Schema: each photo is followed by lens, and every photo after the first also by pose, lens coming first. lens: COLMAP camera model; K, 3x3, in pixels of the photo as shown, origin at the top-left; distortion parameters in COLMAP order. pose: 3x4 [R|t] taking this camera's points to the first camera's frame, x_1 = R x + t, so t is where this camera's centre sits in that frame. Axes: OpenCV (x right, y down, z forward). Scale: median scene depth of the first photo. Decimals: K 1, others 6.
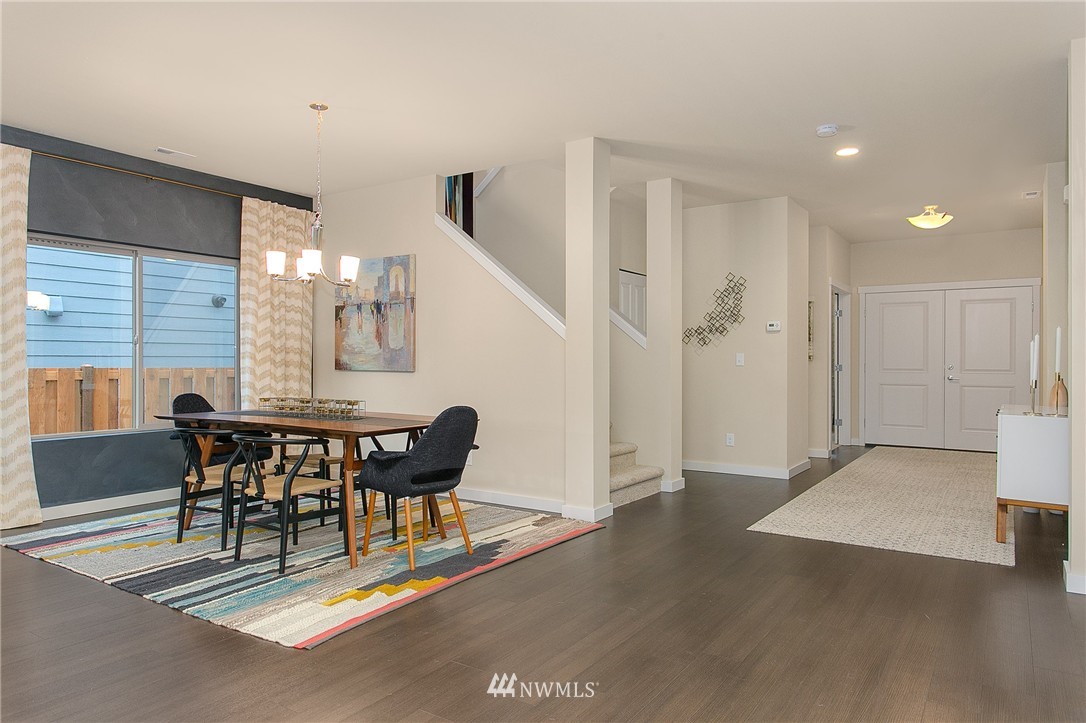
lens RADIAL K [[536.1, 0, 544.4], [0, 536.1, 360.0], [0, 0, 1]] dist [-0.002214, -0.000132]
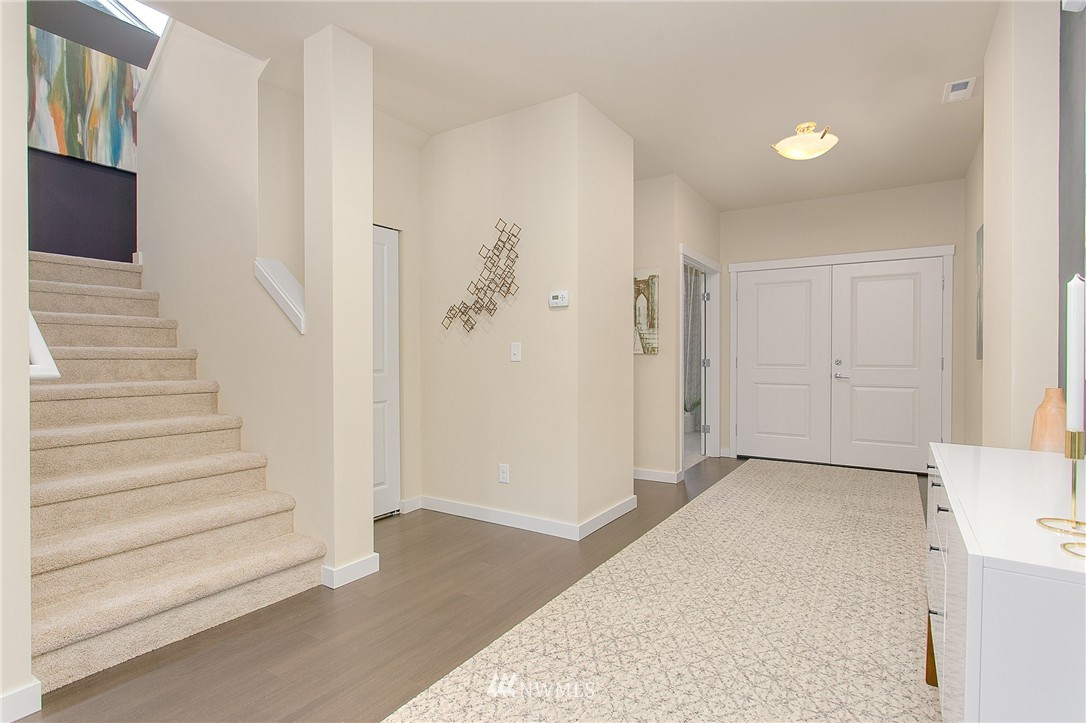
lens RADIAL K [[427.3, 0, 541.0], [0, 427.3, 361.9], [0, 0, 1]] dist [-0.000018, 0.000342]
pose [[0.999704, -0.003893, 0.024019, 0.373170], [0.003611, 0.999924, 0.011759, 0.005280], [-0.024063, -0.011669, 0.999642, 0.465474]]
